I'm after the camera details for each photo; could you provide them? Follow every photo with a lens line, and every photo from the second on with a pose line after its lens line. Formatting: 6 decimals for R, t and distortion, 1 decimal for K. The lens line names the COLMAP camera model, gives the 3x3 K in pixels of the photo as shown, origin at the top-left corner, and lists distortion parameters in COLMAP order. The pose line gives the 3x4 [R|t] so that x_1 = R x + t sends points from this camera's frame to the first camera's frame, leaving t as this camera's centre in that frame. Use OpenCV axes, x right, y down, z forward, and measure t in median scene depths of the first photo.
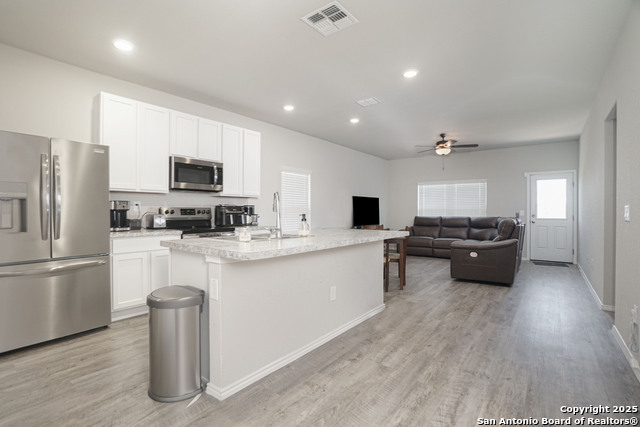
lens RADIAL K [[300.6, 0, 320.1], [0, 300.6, 211.1], [0, 0, 1]] dist [-0.034086, 0.000145]
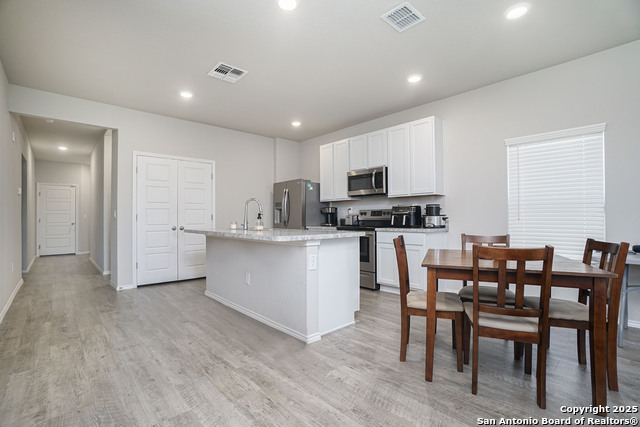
lens RADIAL K [[307.5, 0, 318.3], [0, 307.5, 214.4], [0, 0, 1]] dist [-0.030023, -0.000194]
pose [[-0.185538, -0.013076, -0.982550, 0.481608], [0.005553, 0.999882, -0.014355, 0.013907], [0.982621, -0.008119, -0.185443, 0.599827]]
